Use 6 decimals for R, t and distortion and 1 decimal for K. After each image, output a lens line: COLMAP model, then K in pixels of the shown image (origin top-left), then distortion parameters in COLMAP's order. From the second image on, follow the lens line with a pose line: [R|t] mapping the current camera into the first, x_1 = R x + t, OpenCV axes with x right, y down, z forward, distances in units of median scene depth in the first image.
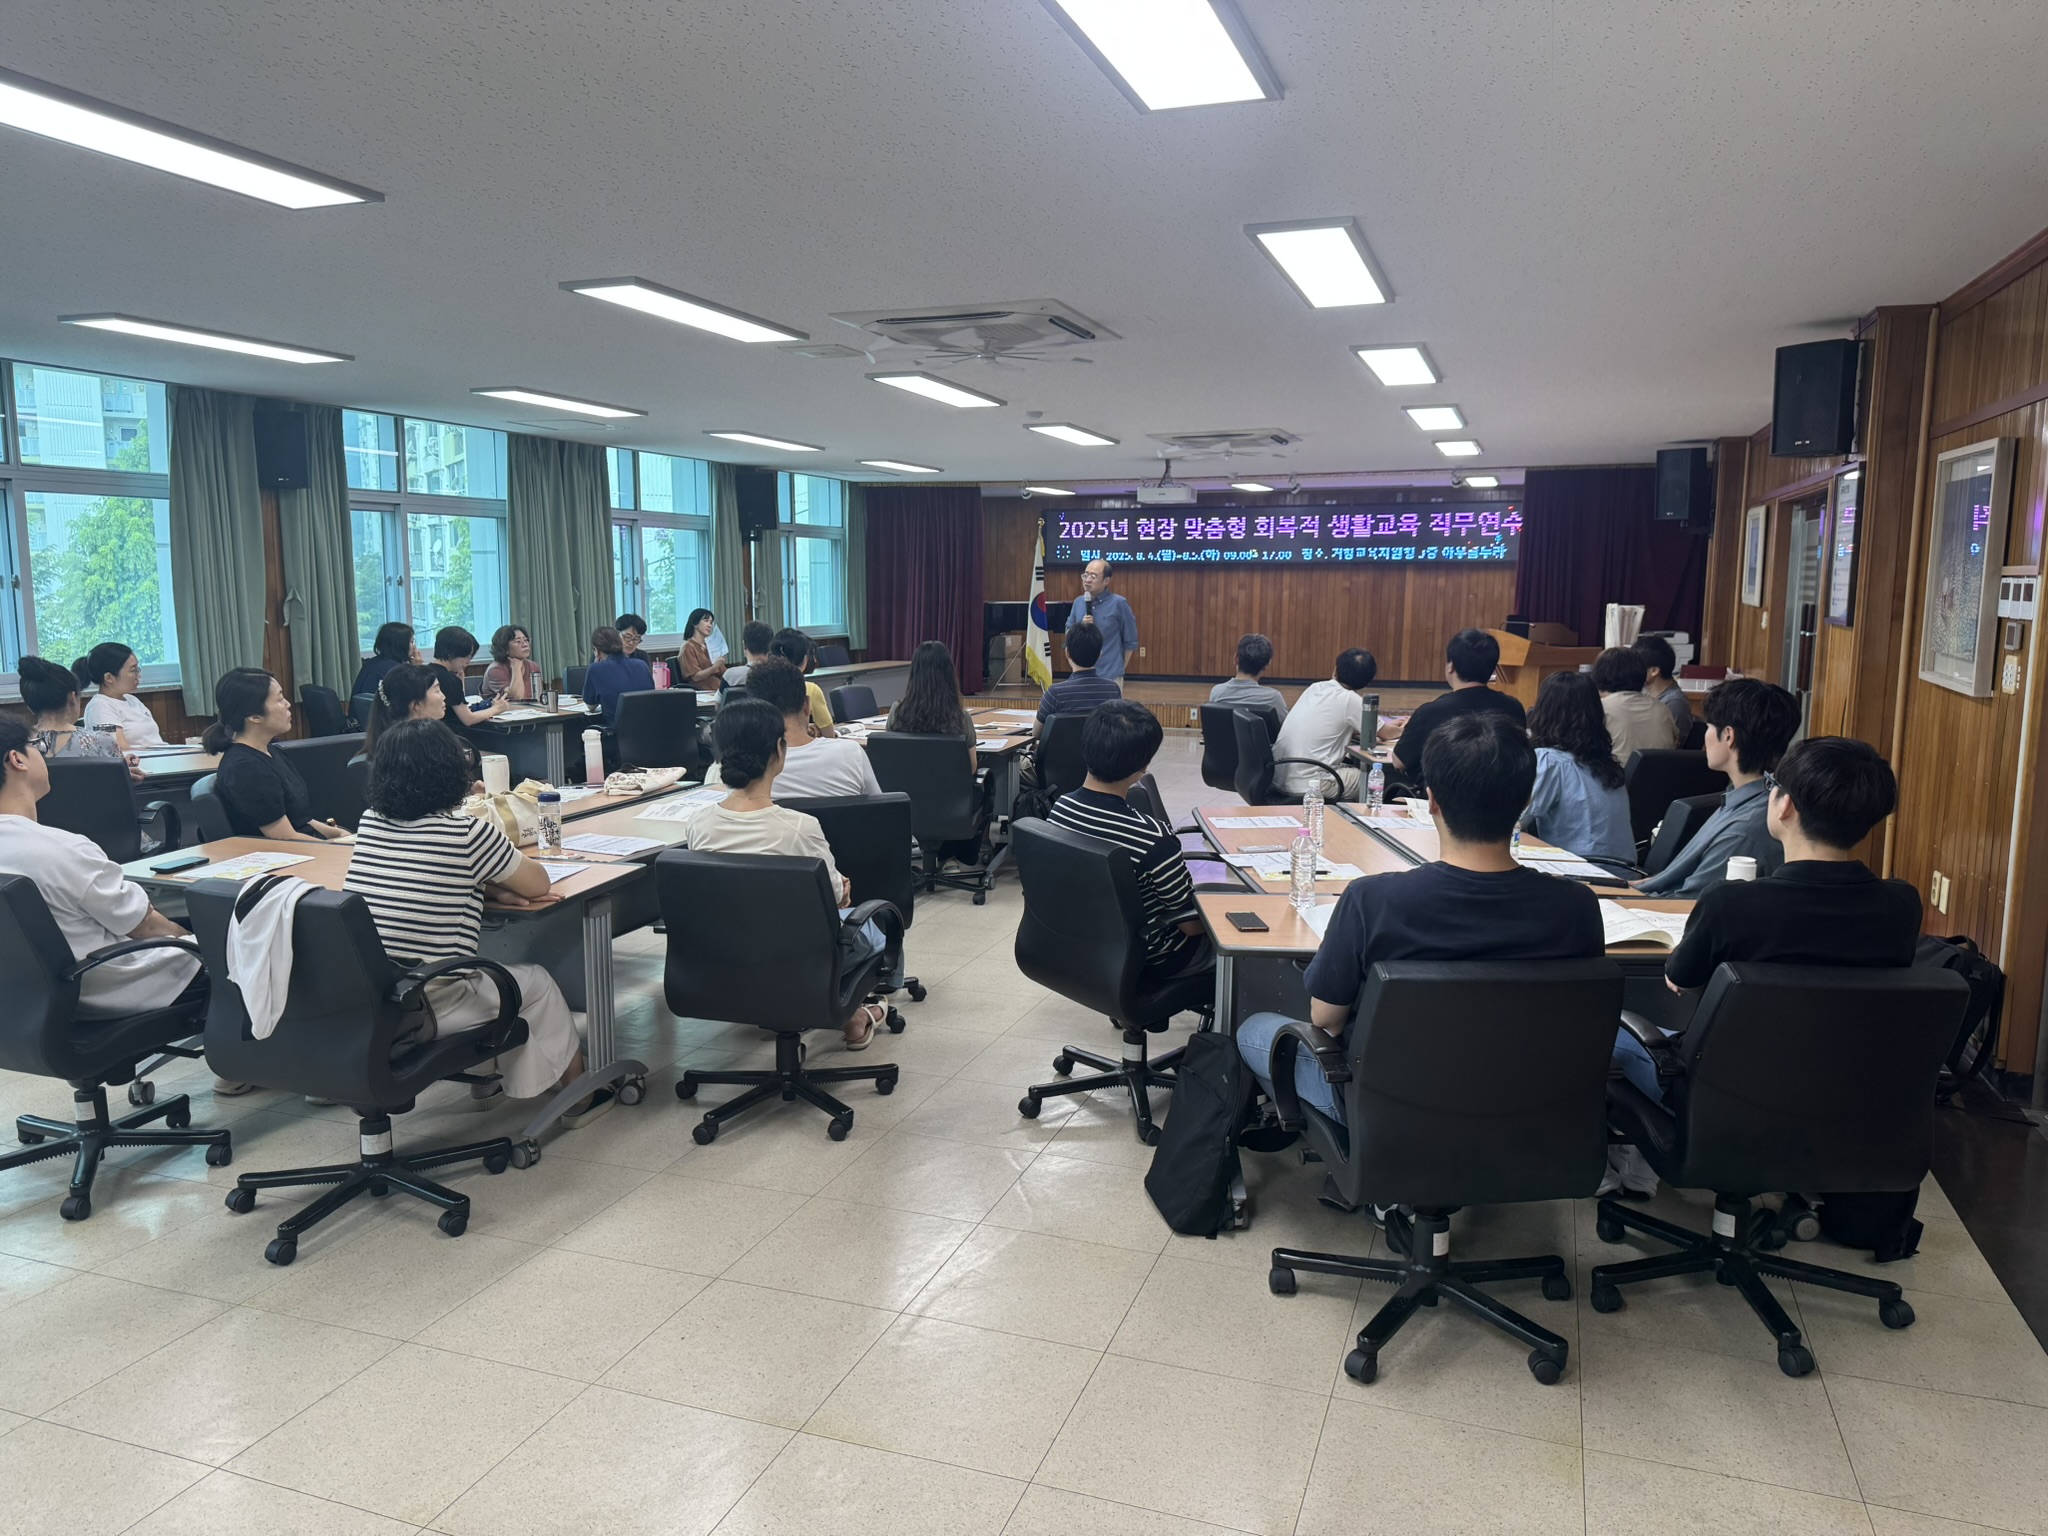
lens RADIAL K [[1411.6, 0, 1024.0], [0, 1411.6, 768.0], [0, 0, 1]] dist [0.101095, -0.179112]
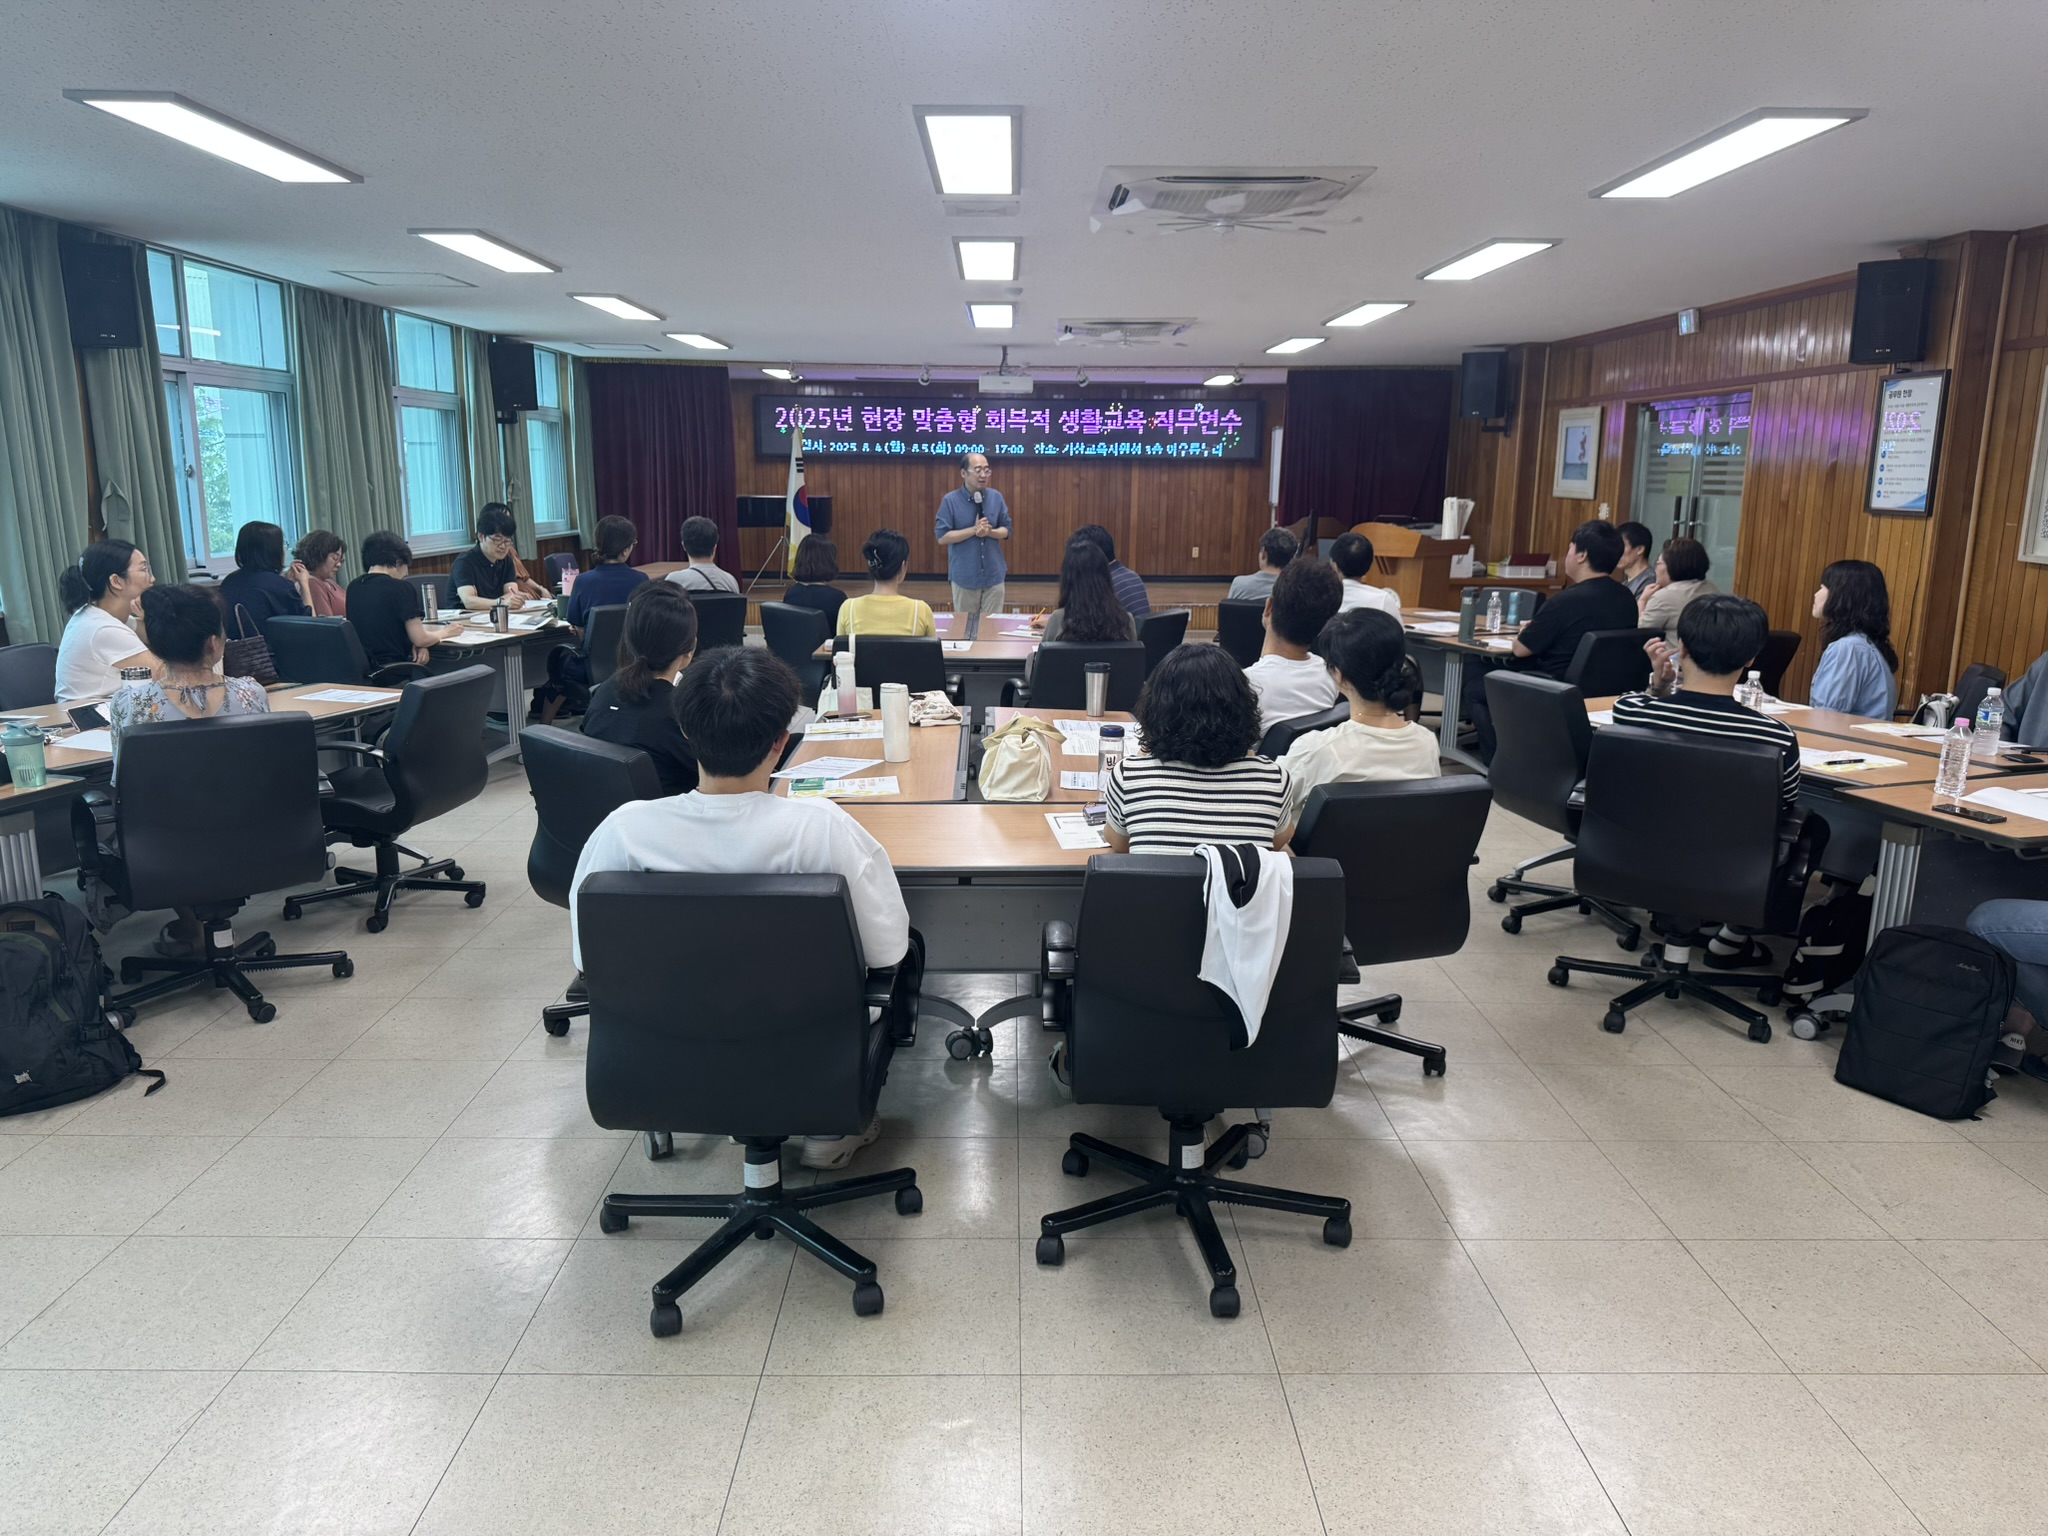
lens RADIAL K [[1411.6, 0, 1024.0], [0, 1411.6, 768.0], [0, 0, 1]] dist [0.101095, -0.179112]
pose [[0.927512, -0.070712, 0.367044, -0.190052], [0.044023, 0.995774, 0.080592, -0.007623], [-0.371192, -0.058592, 0.926706, 0.064310]]
